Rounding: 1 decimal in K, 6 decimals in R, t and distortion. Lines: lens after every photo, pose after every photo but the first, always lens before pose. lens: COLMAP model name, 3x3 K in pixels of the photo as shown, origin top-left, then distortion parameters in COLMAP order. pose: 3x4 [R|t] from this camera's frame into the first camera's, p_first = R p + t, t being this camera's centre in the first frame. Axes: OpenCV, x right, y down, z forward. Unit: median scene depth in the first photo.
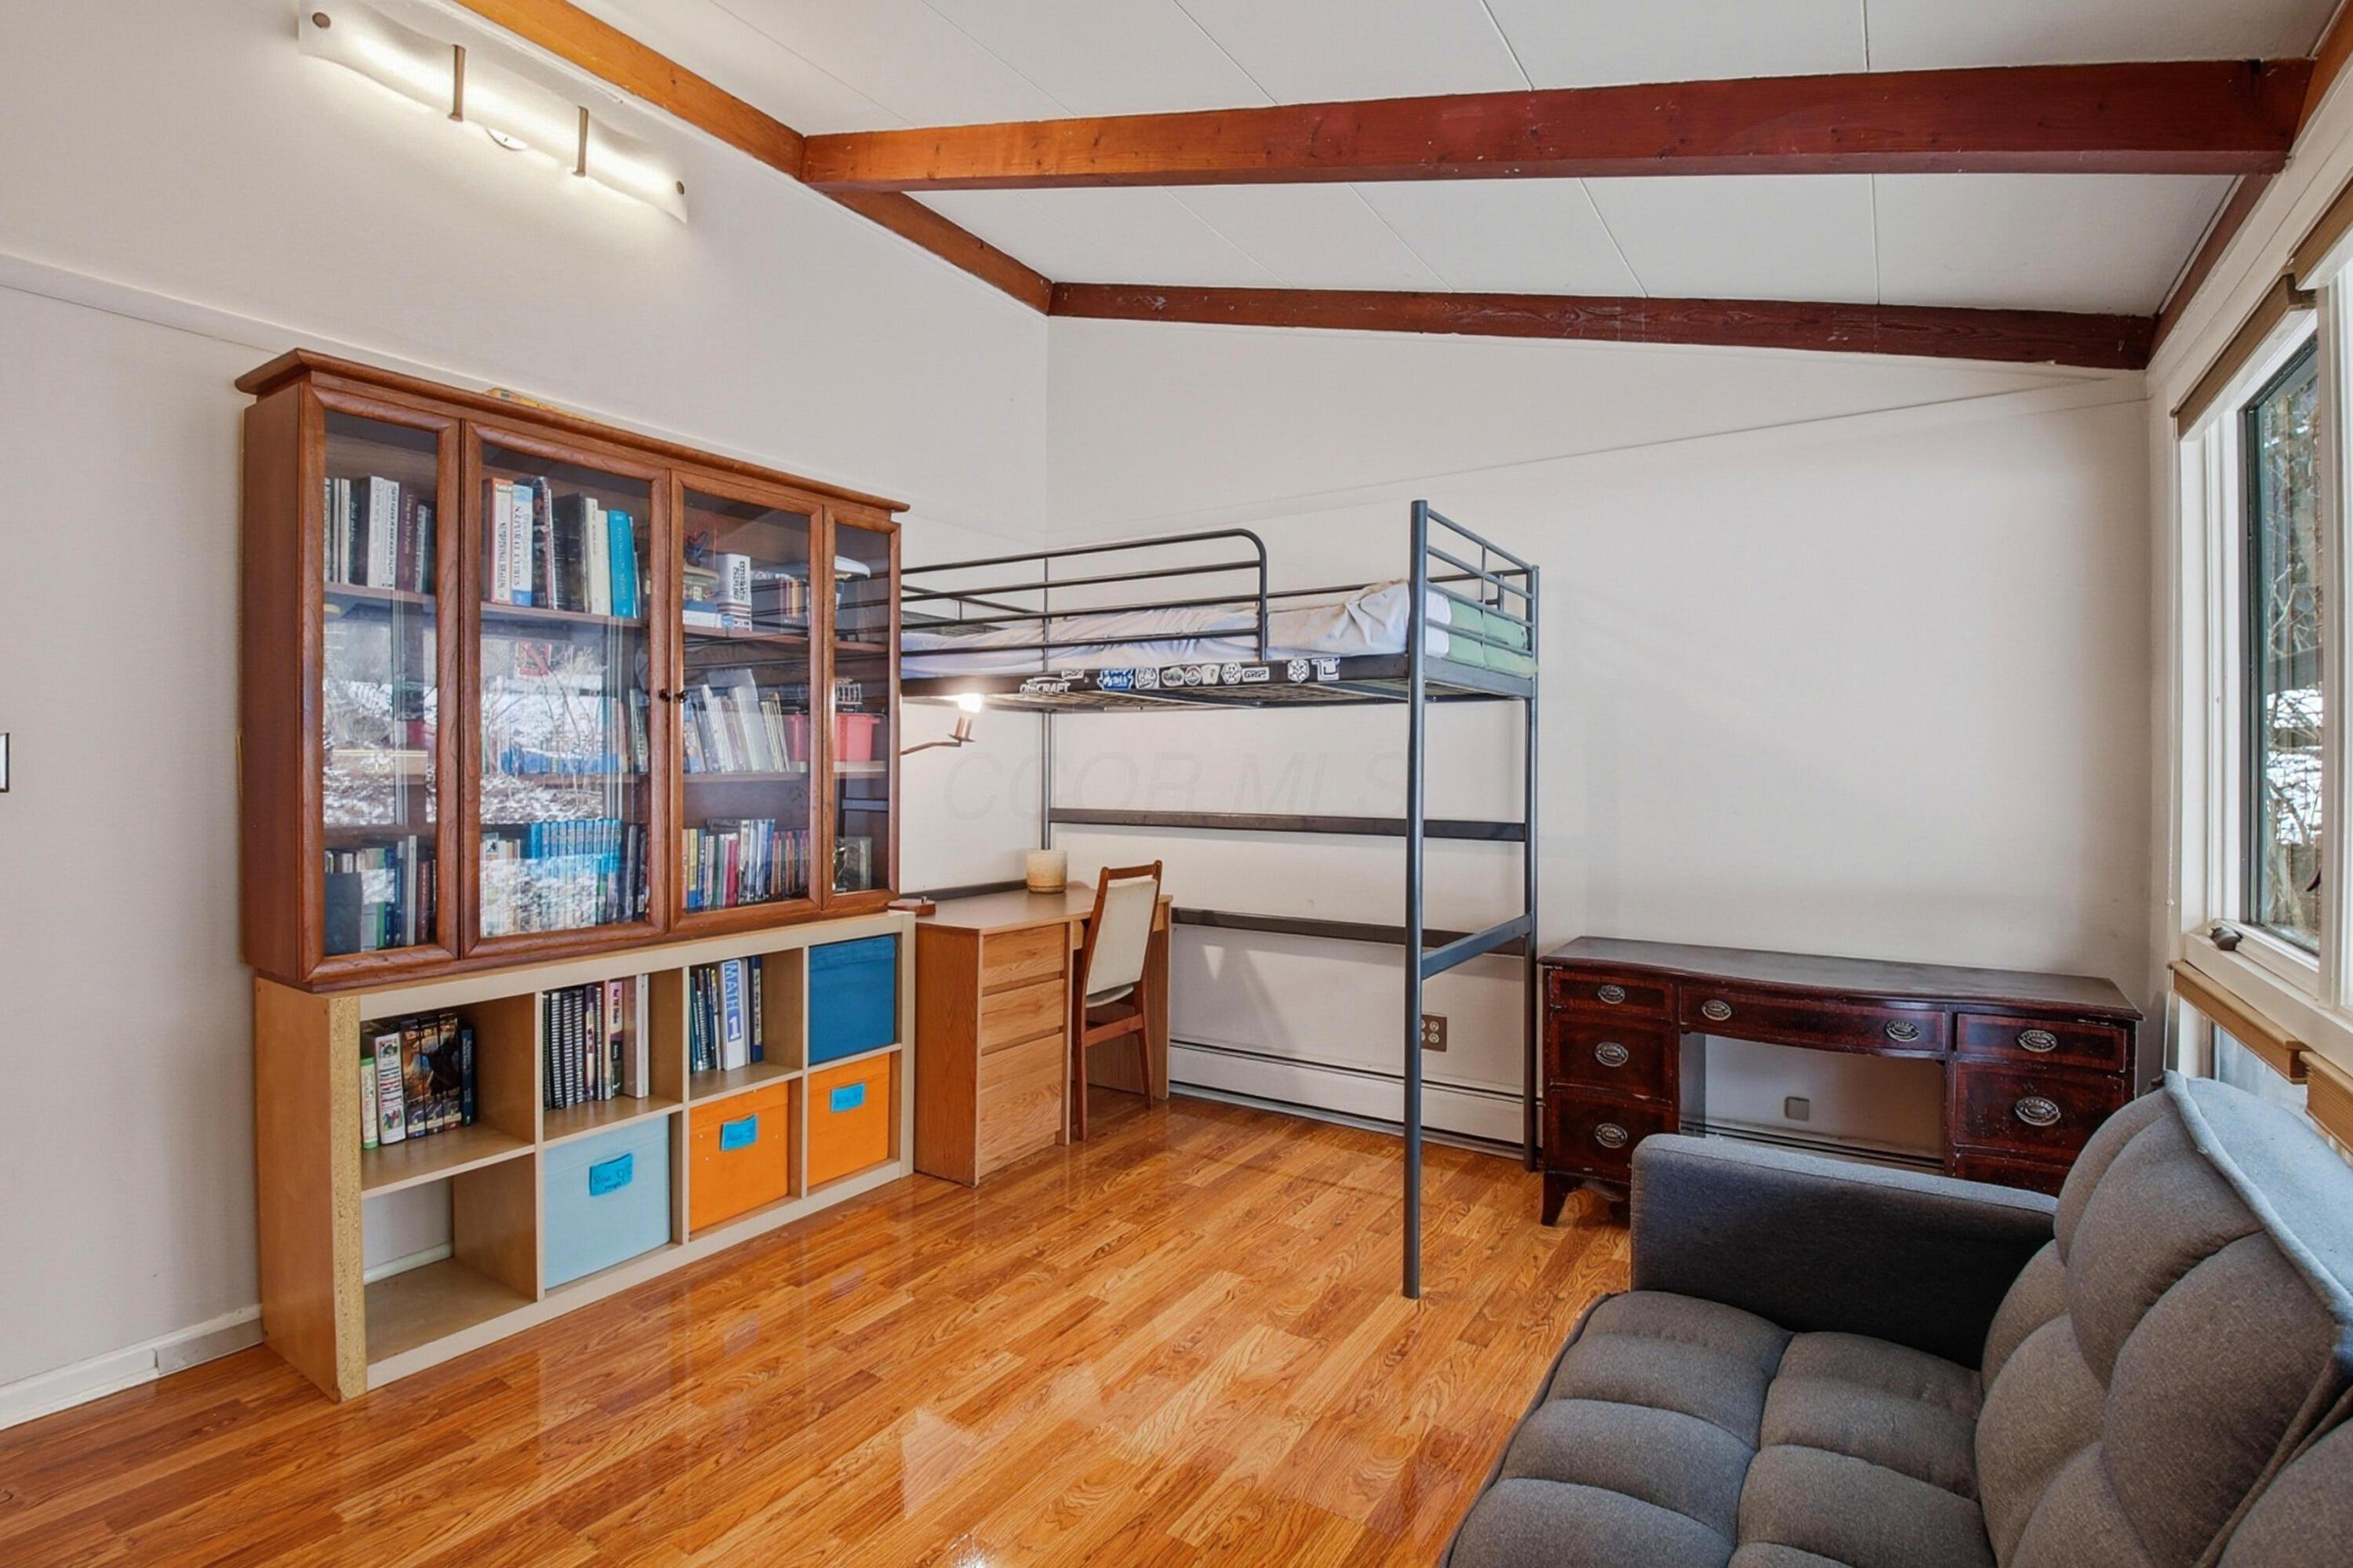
lens RADIAL K [[1116.0, 0, 1166.2], [0, 1116.0, 771.4], [0, 0, 1]] dist [0.002581, -0.000679]
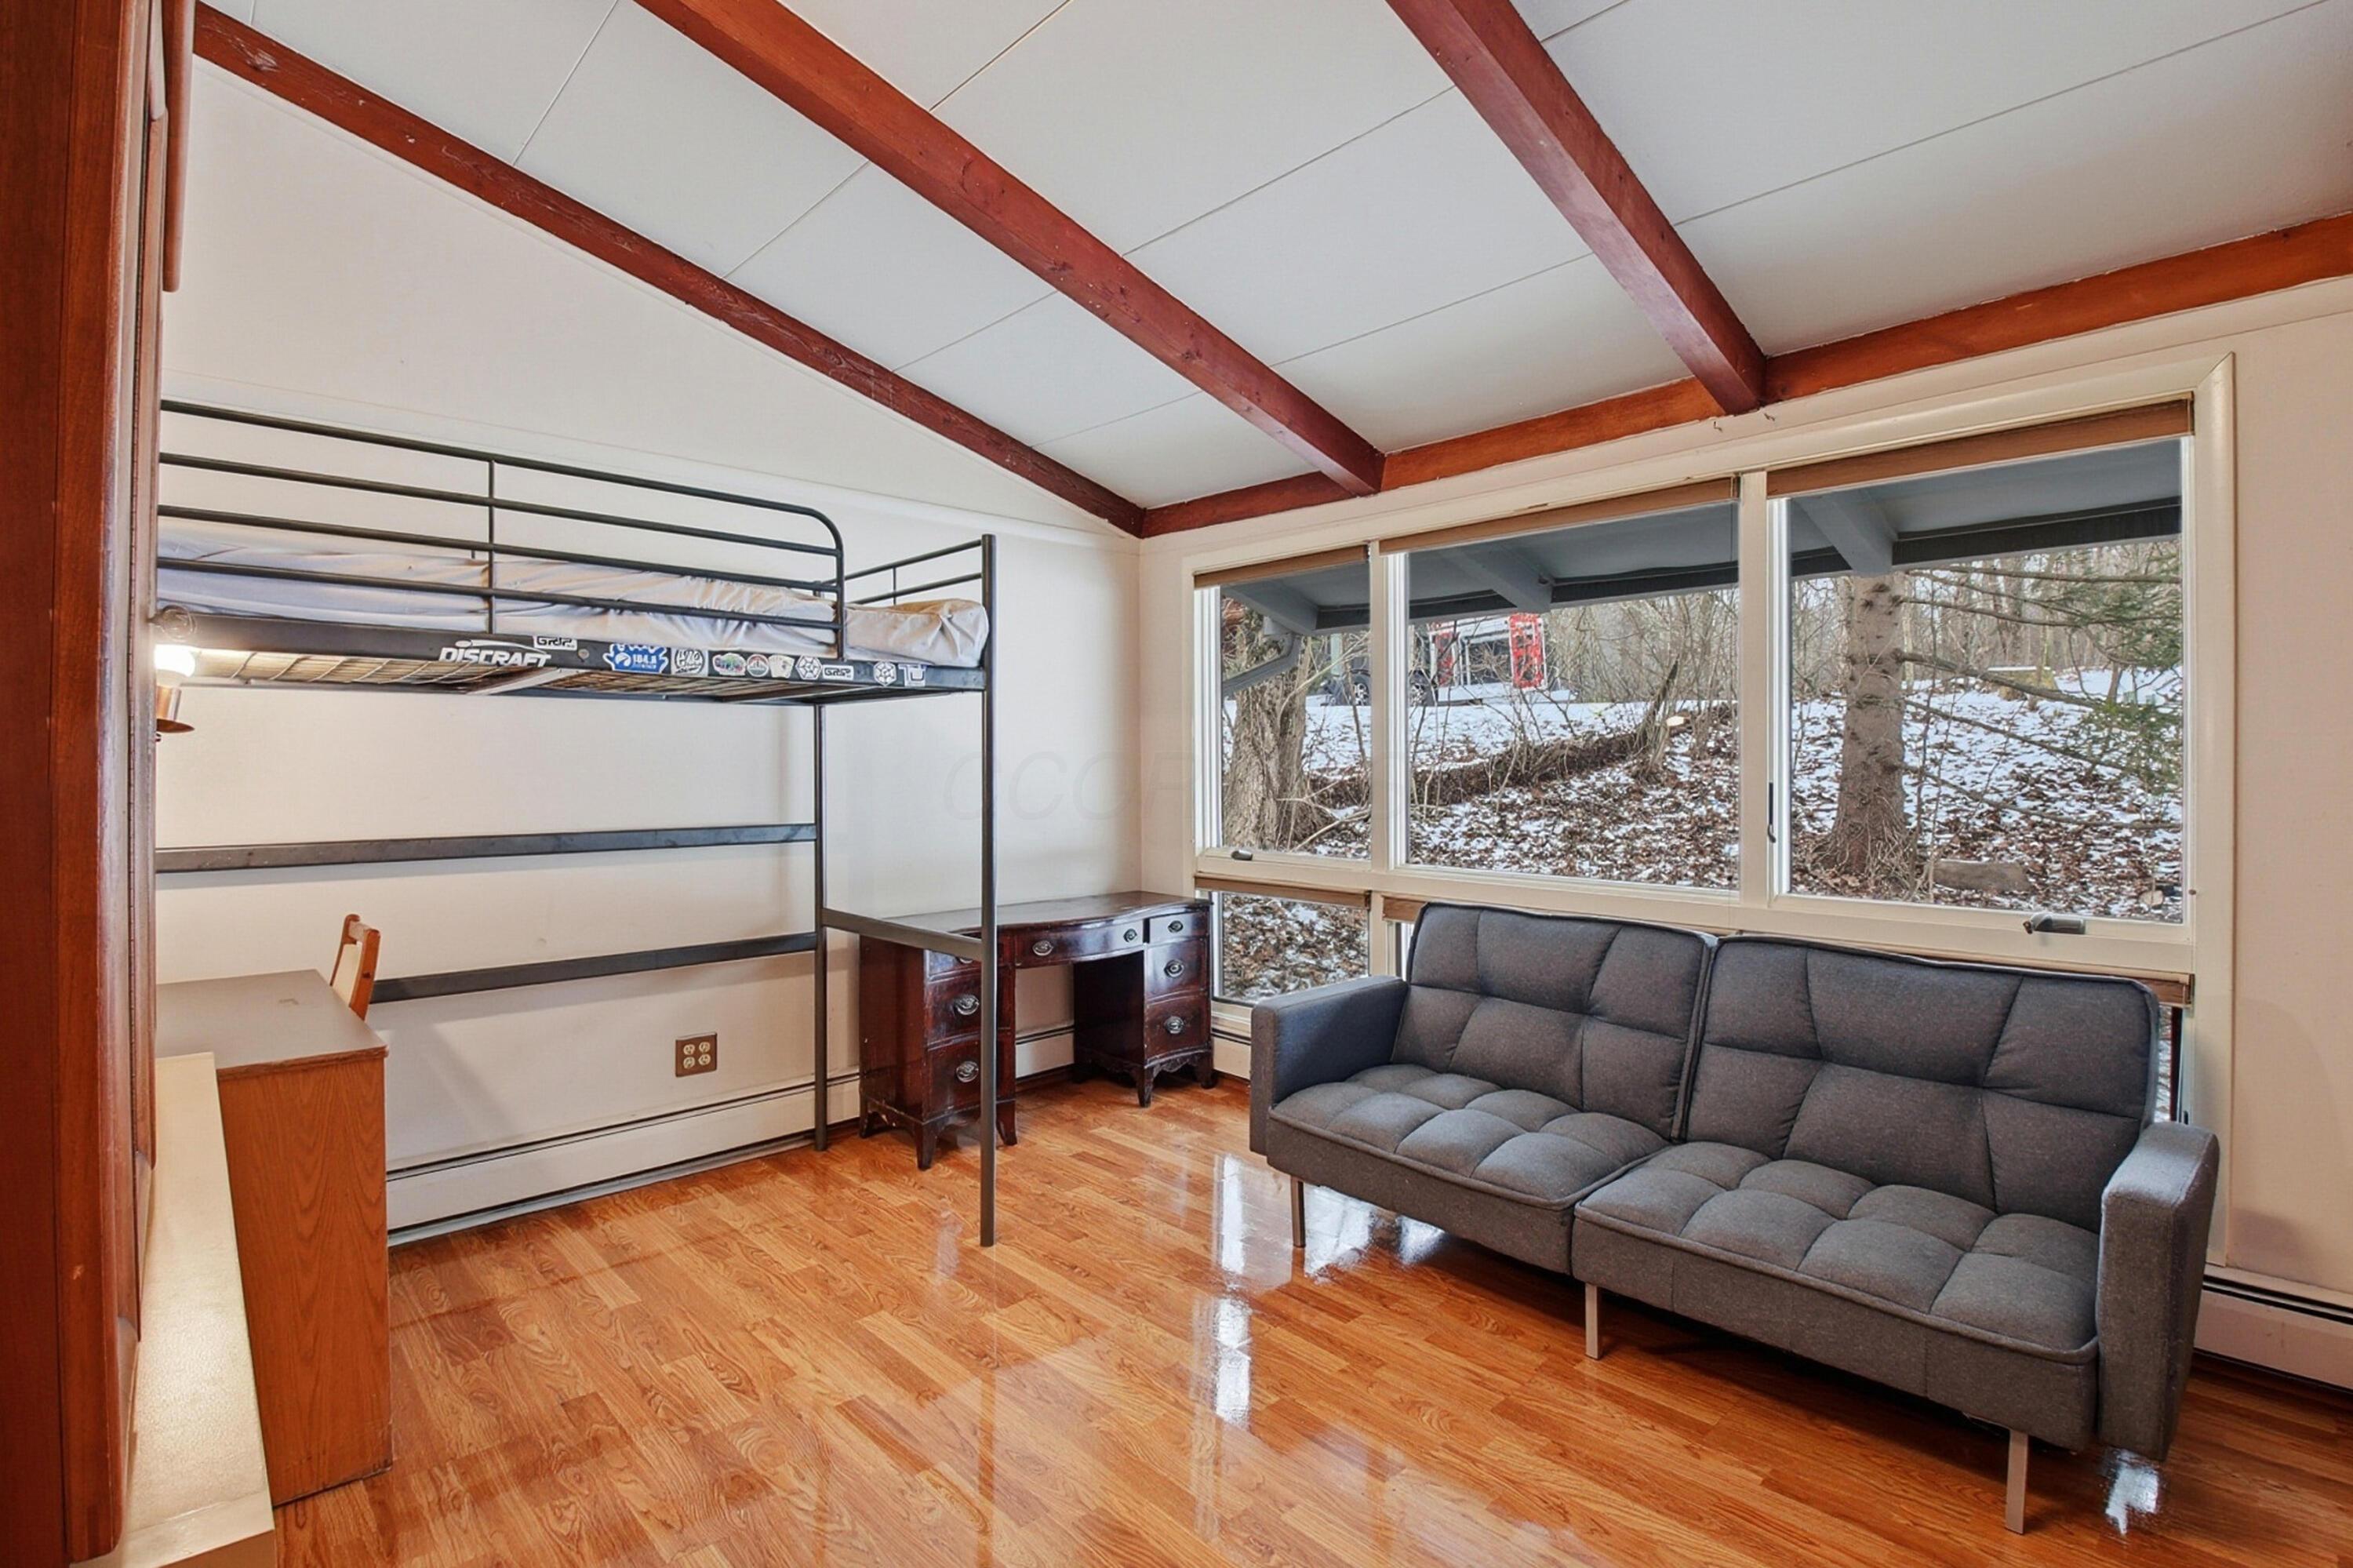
lens RADIAL K [[1116.0, 0, 1165.8], [0, 1116.0, 775.1], [0, 0, 1]] dist [0.002581, -0.000679]
pose [[0.240566, -0.009841, 0.970583, -0.685479], [0.009777, 0.999922, 0.007715, -0.005372], [-0.970584, 0.007633, 0.240644, 0.465336]]
